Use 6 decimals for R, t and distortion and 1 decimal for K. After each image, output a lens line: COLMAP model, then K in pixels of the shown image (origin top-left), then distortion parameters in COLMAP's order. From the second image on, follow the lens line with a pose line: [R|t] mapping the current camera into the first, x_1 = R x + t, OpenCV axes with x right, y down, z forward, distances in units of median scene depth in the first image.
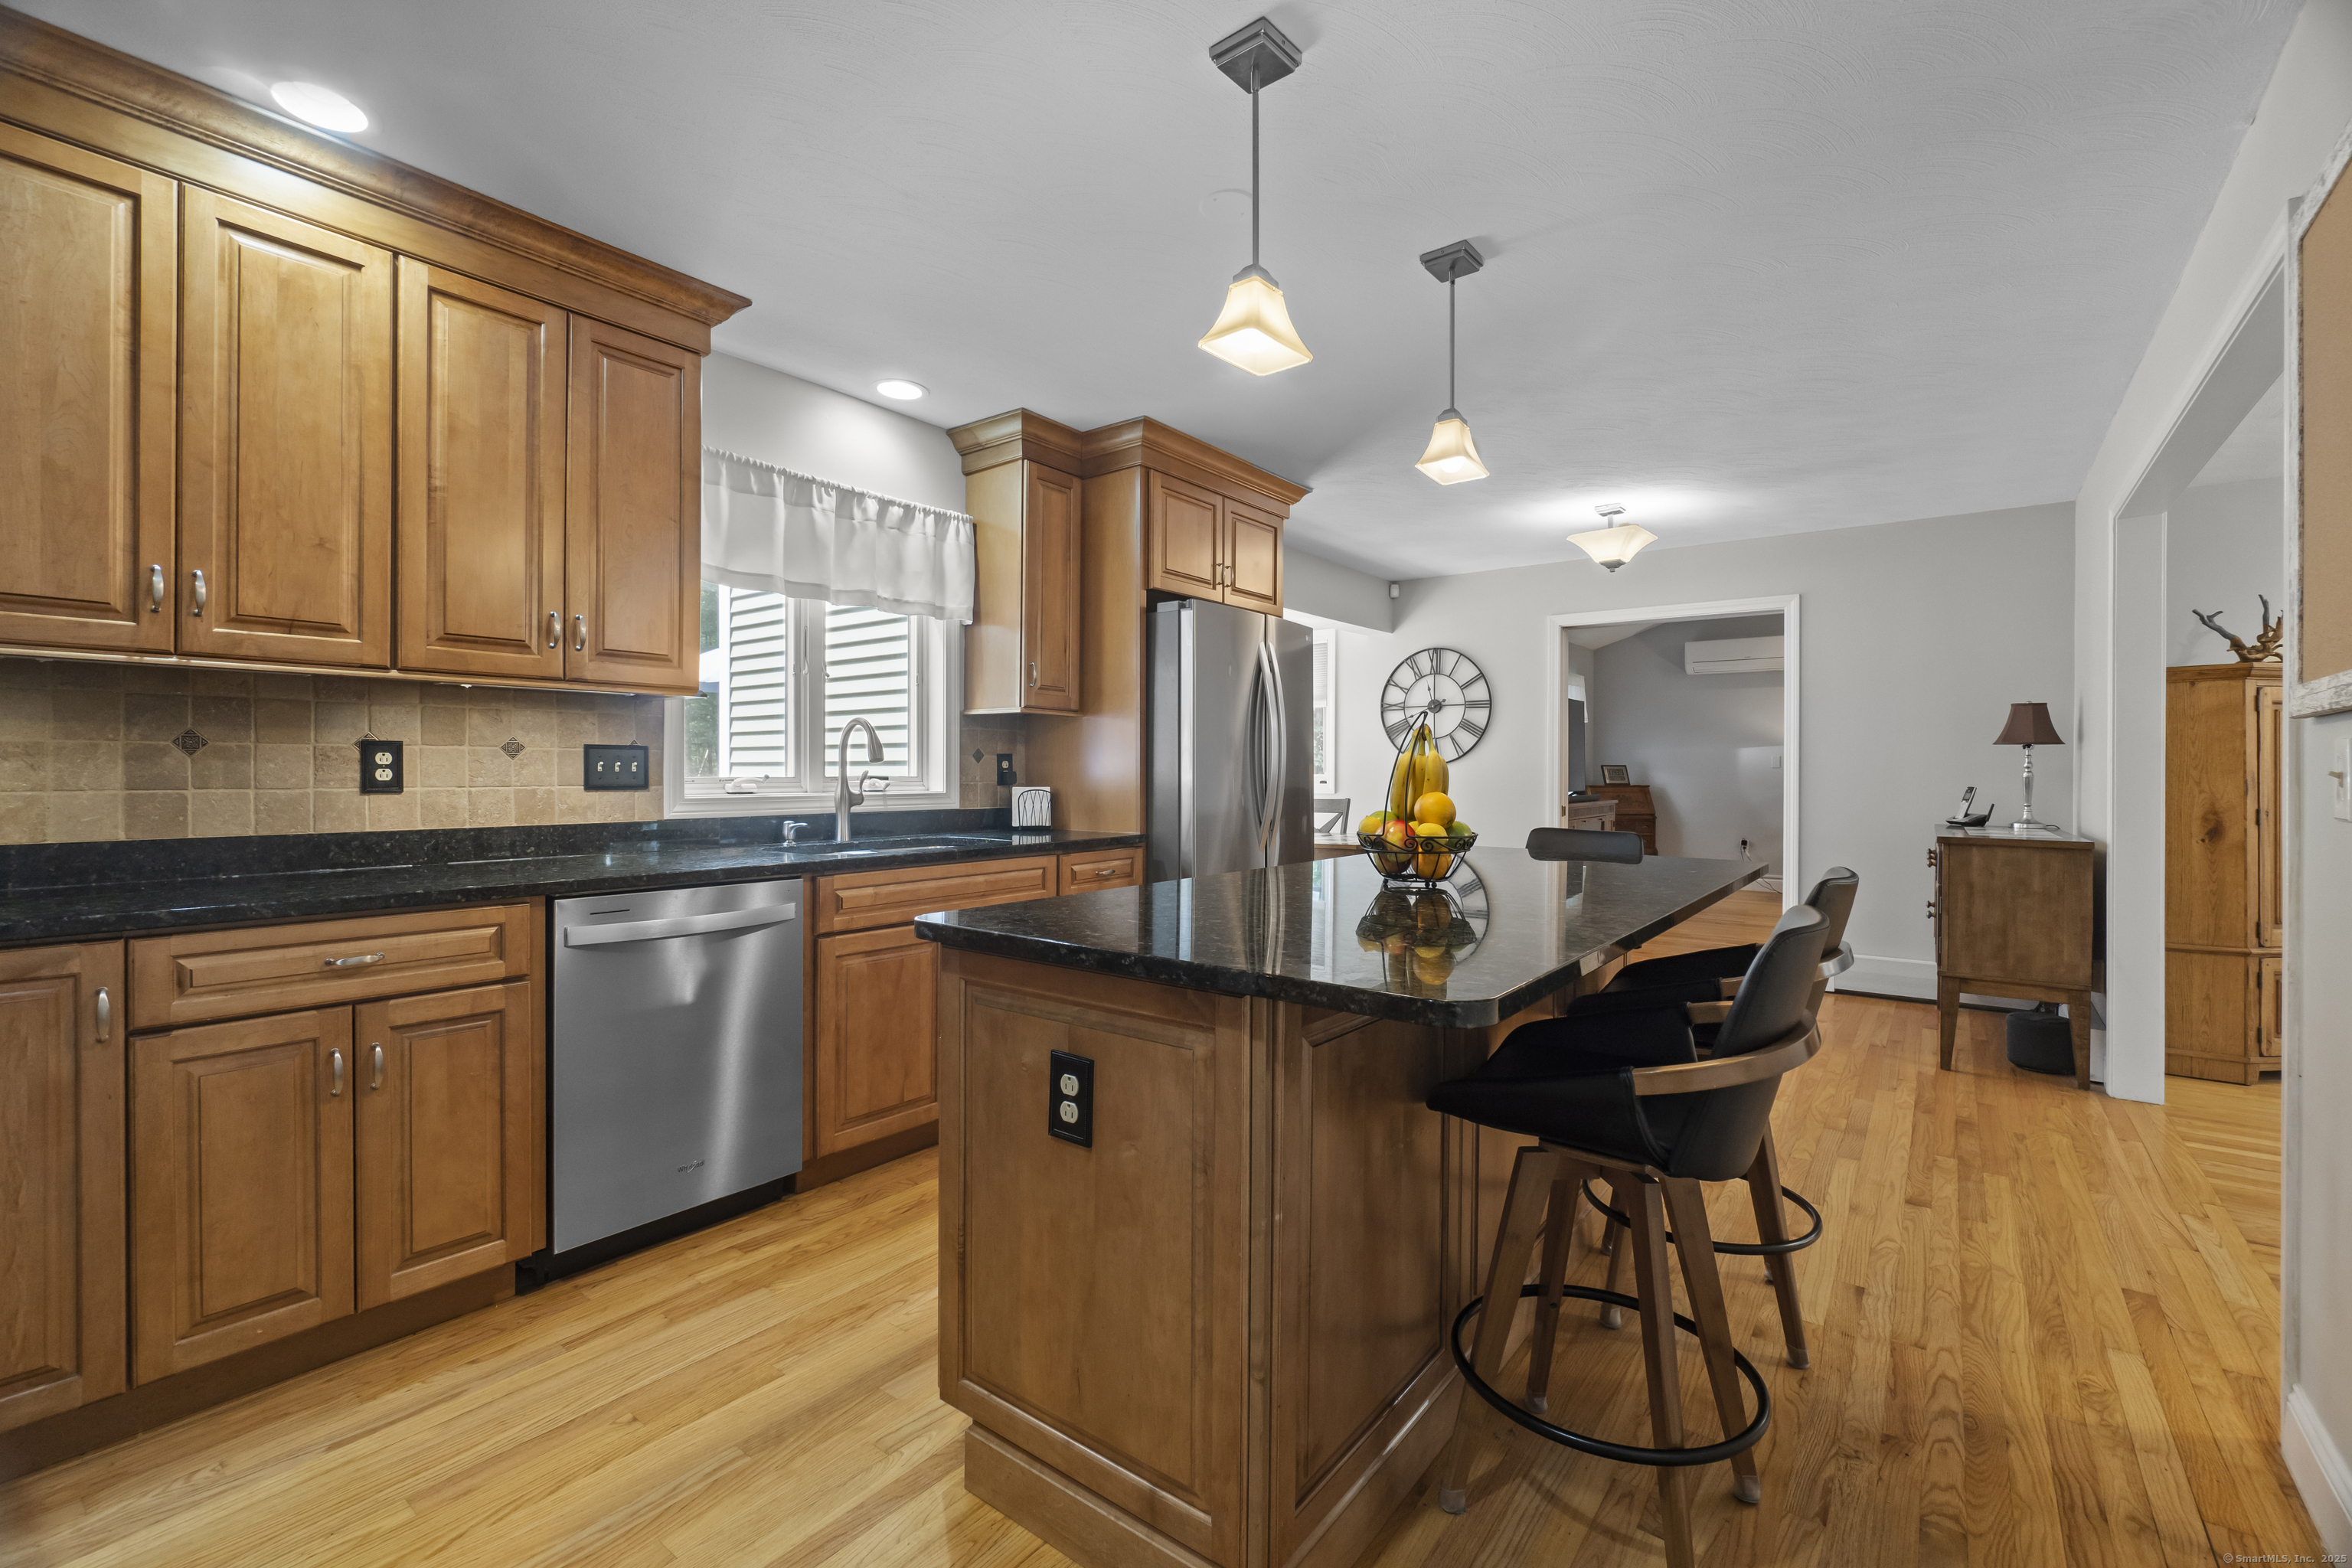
lens RADIAL K [[1013.4, 0, 1176.0], [0, 1013.4, 784.0], [0, 0, 1]] dist [-0.001884, -0.000005]
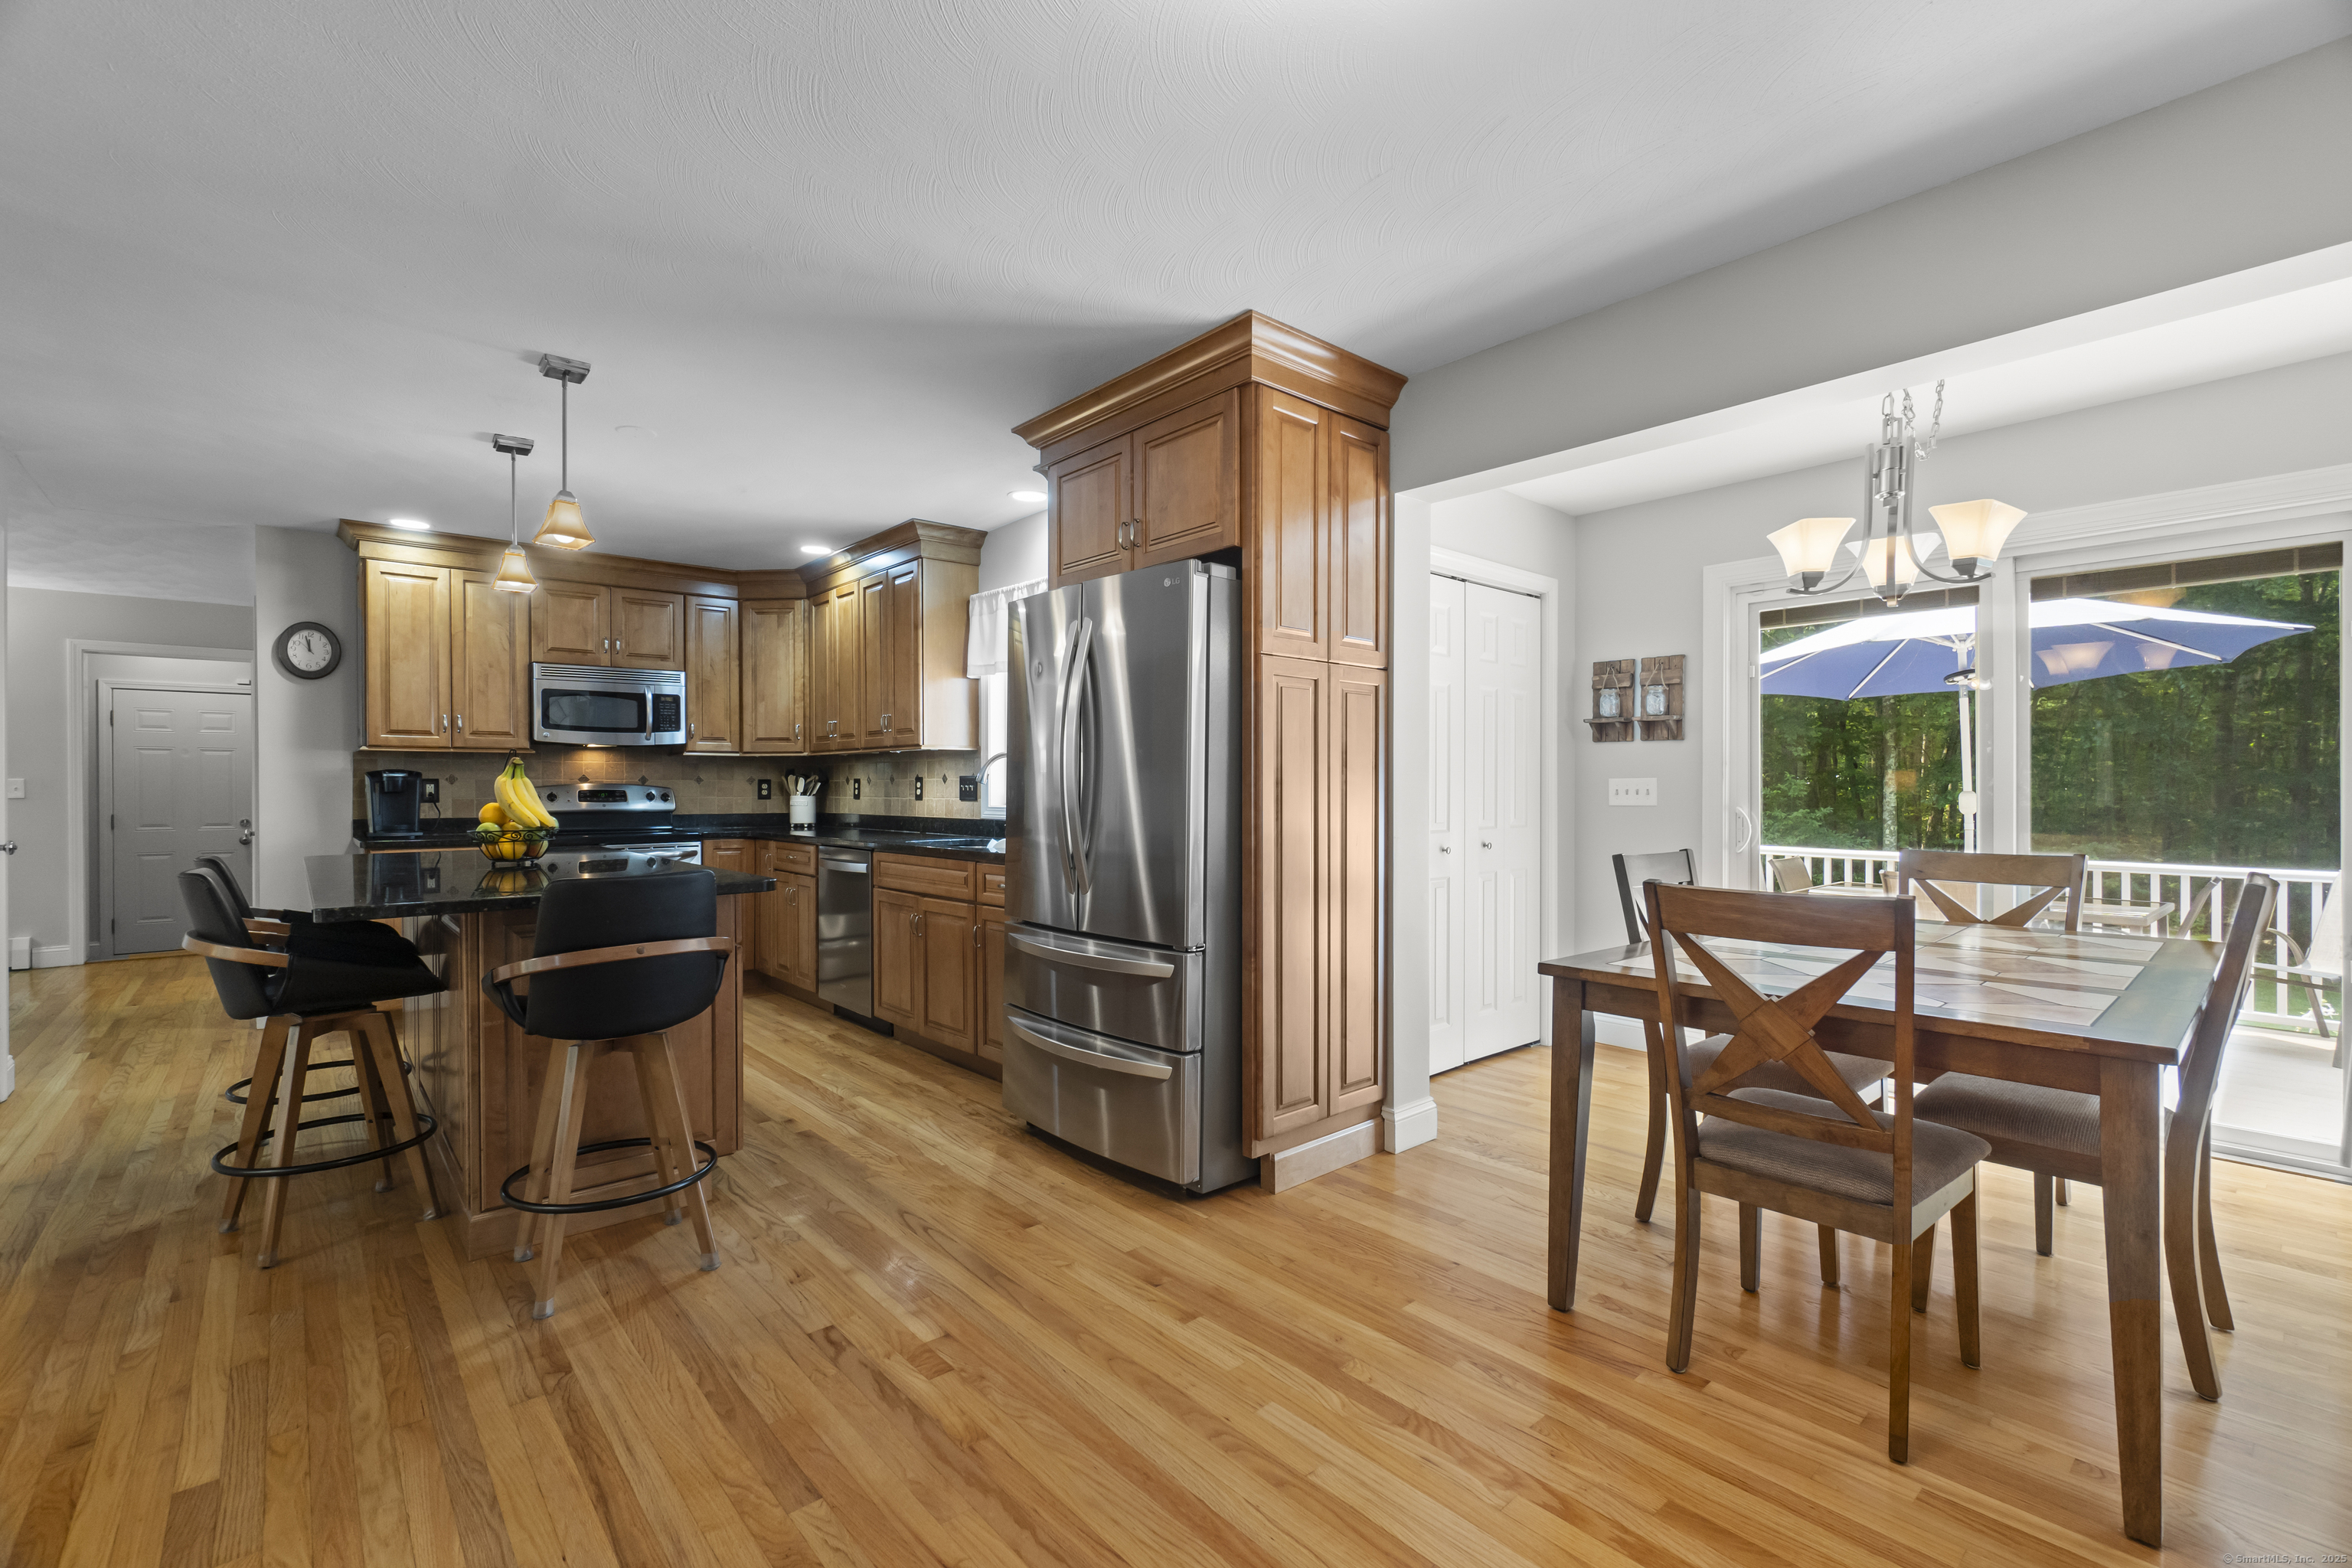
lens RADIAL K [[1020.7, 0, 1165.8], [0, 1020.7, 786.9], [0, 0, 1]] dist [-0.001485, 0.000139]
pose [[-0.199694, -0.005322, -0.979844, 0.972790], [-0.012097, 0.999922, -0.002966, -0.014424], [0.979784, 0.011261, -0.199743, 1.431606]]
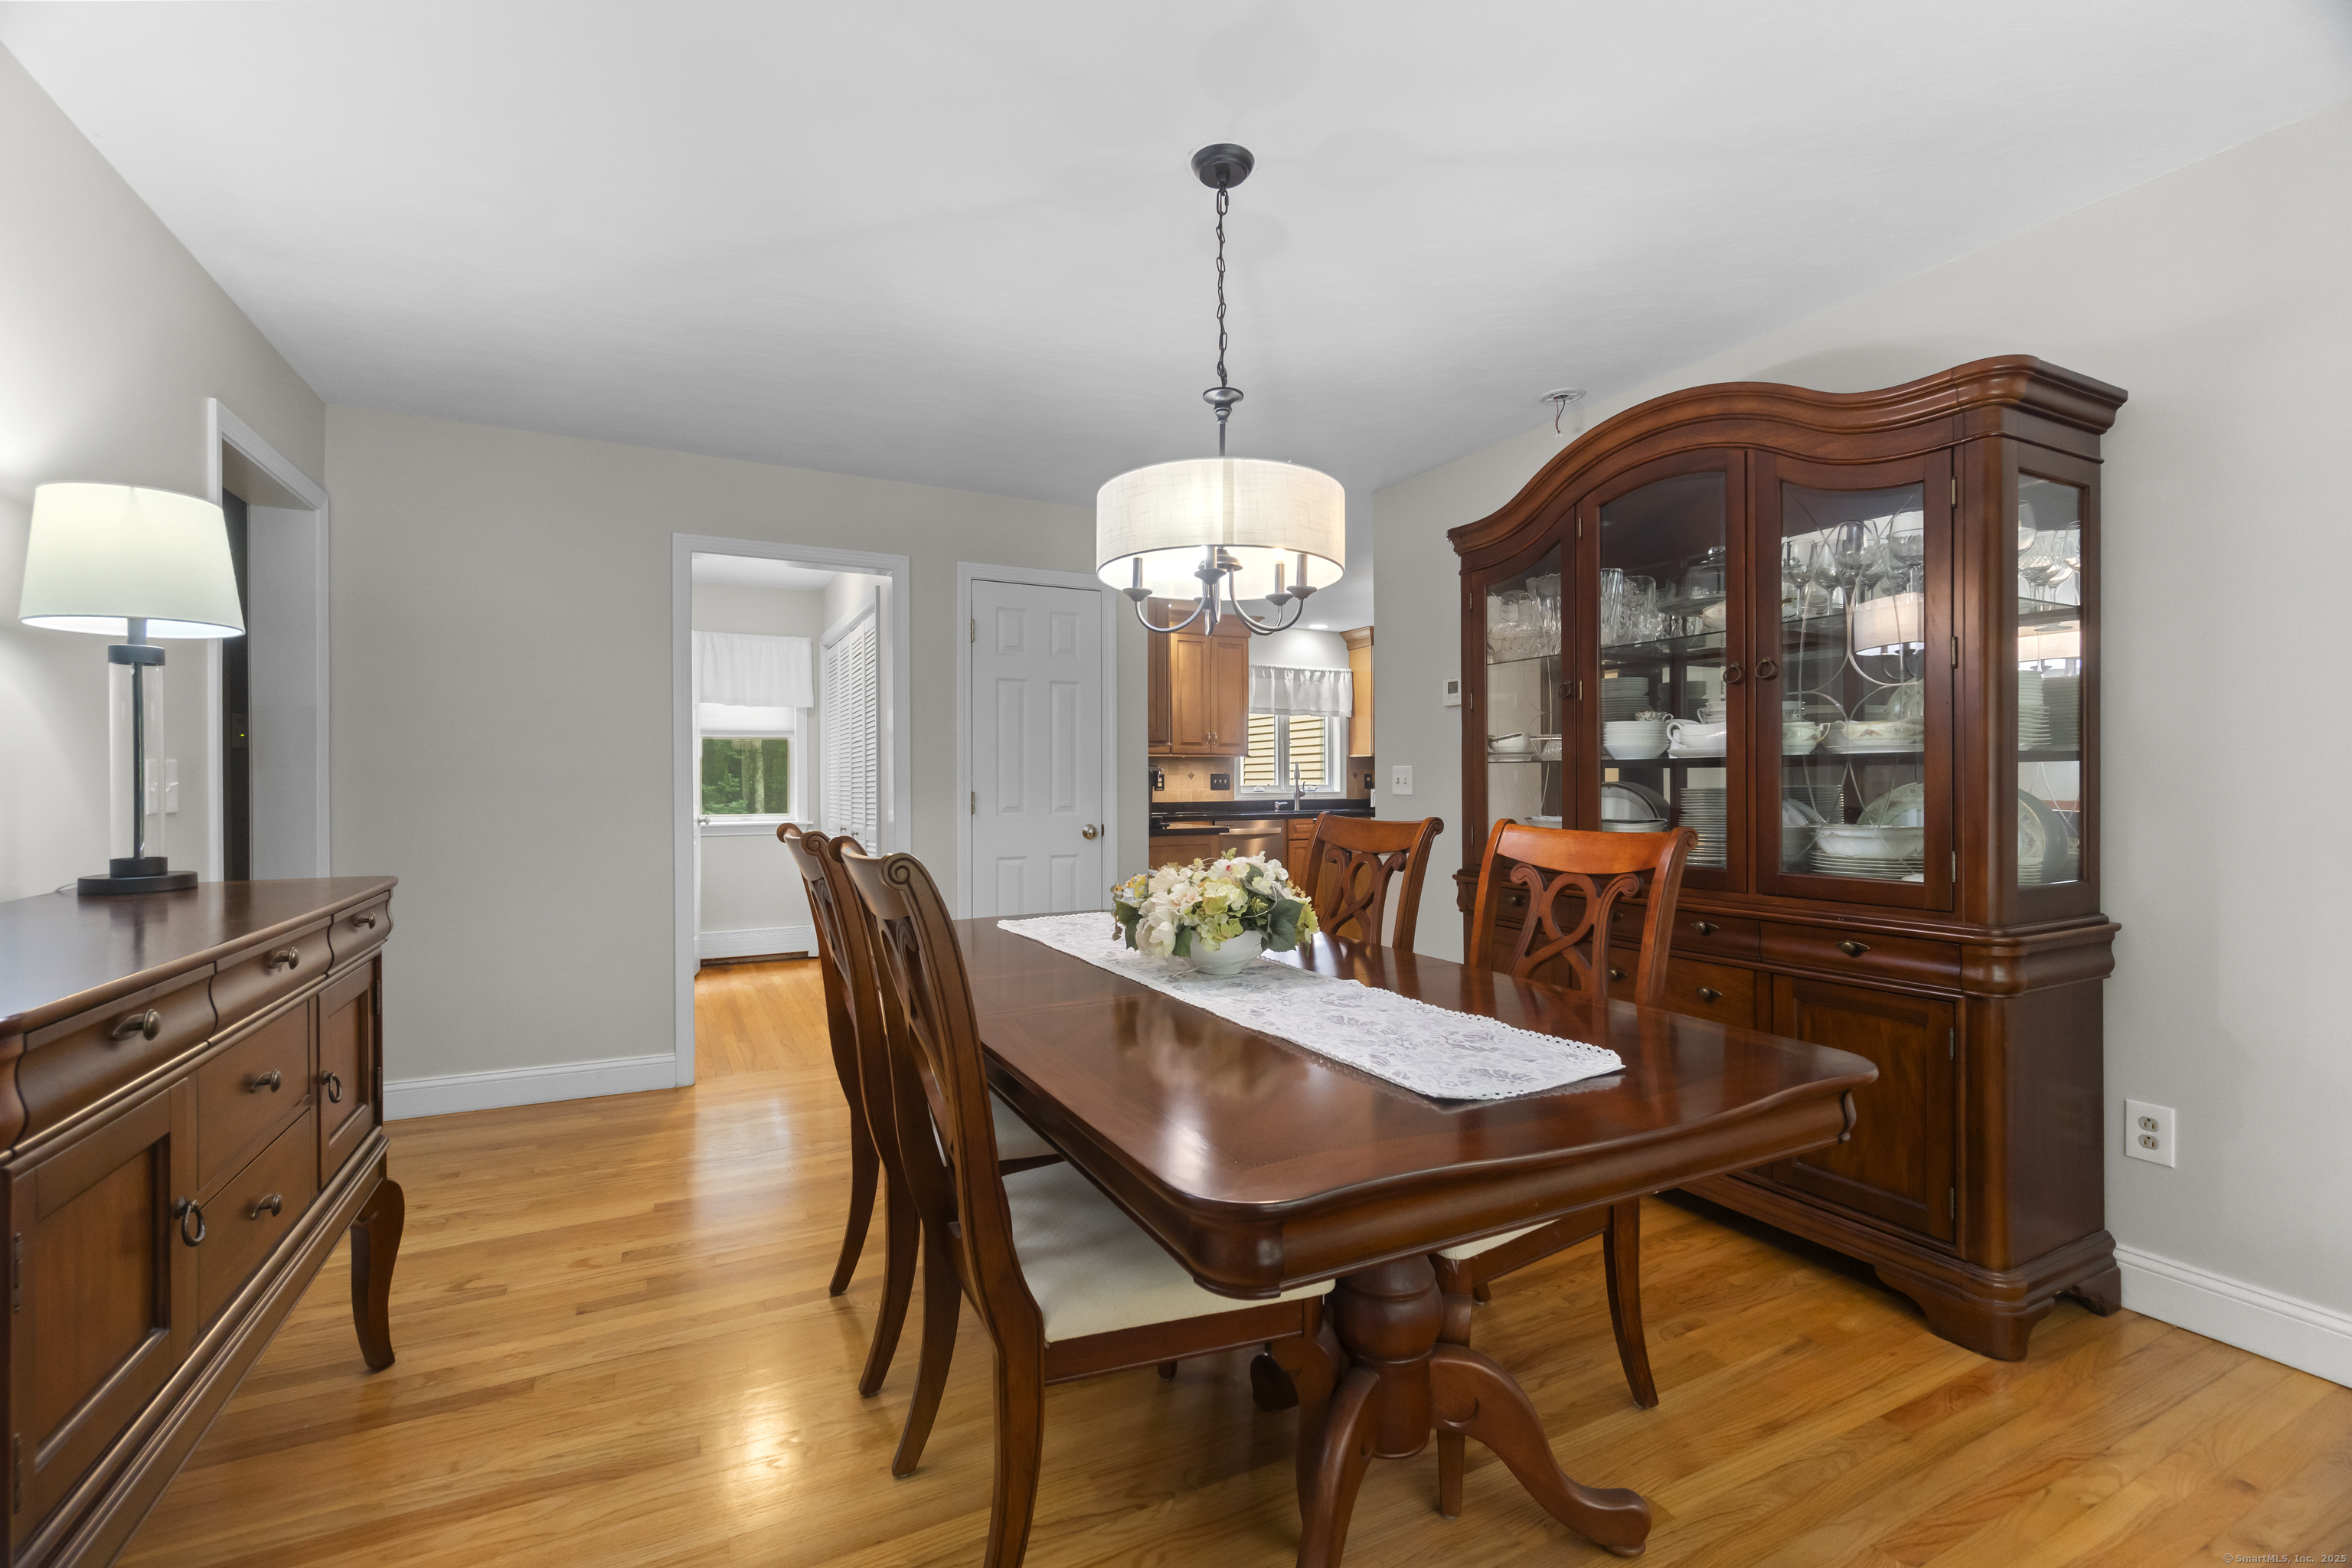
lens RADIAL K [[1015.1, 0, 1179.8], [0, 1015.1, 786.8], [0, 0, 1]] dist [0.000066, 0.000315]
pose [[0.905674, -0.005513, -0.423940, 0.460349], [0.002420, 0.999966, -0.007834, 0.016563], [0.423968, 0.006069, 0.905657, -1.356826]]
